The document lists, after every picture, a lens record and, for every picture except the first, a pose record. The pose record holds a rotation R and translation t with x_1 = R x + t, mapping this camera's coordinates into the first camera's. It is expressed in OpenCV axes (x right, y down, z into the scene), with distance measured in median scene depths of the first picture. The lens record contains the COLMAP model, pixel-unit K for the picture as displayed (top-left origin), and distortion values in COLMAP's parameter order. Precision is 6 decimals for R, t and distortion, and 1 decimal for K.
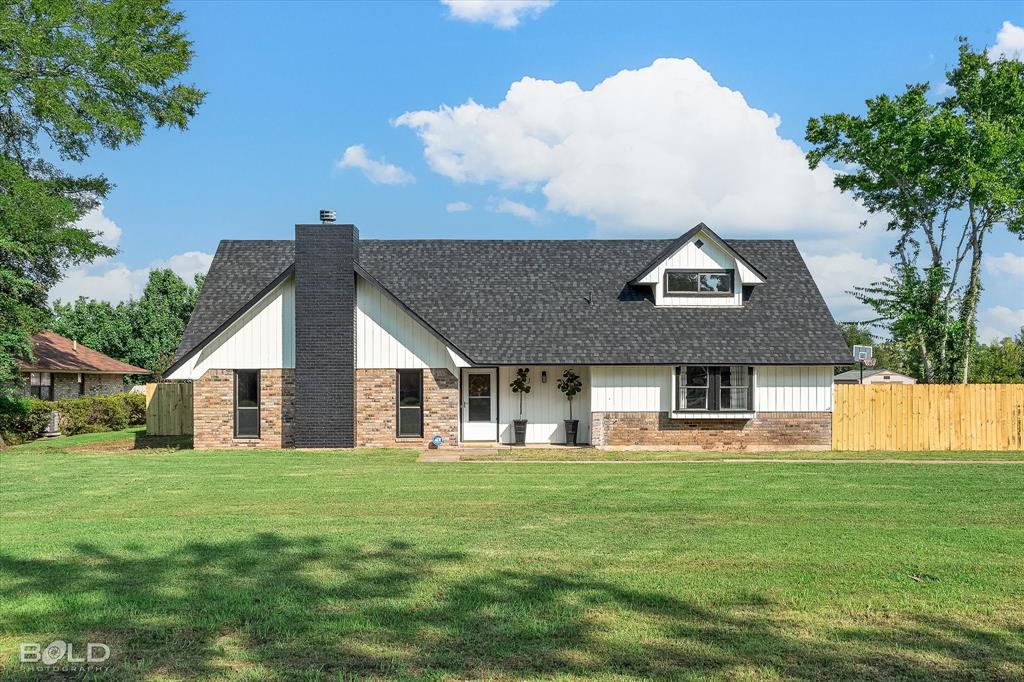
lens RADIAL K [[1769.3, 0, 513.3], [0, 1769.3, 344.0], [0, 0, 1]] dist [0.029379, 0.000000]
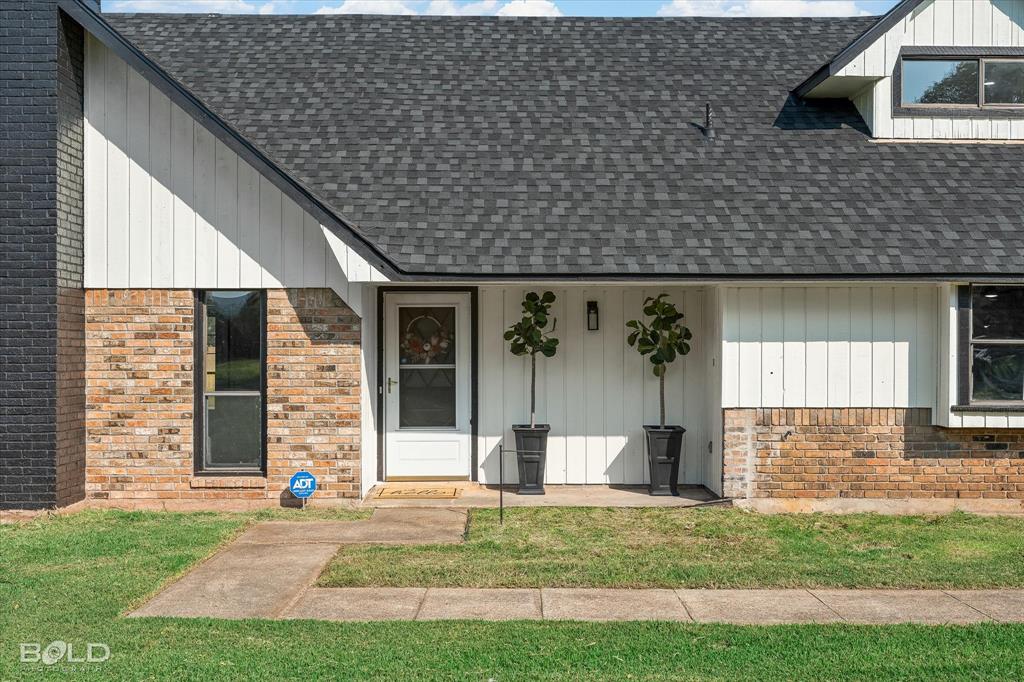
lens RADIAL K [[1769.3, 0, 508.2], [0, 1769.3, 340.7], [0, 0, 1]] dist [0.029379, 0.000000]
pose [[0.999798, 0.003274, -0.019849, 0.006703], [-0.002937, 0.999852, 0.016942, 0.018114], [0.019901, -0.016881, 0.999659, 0.627177]]
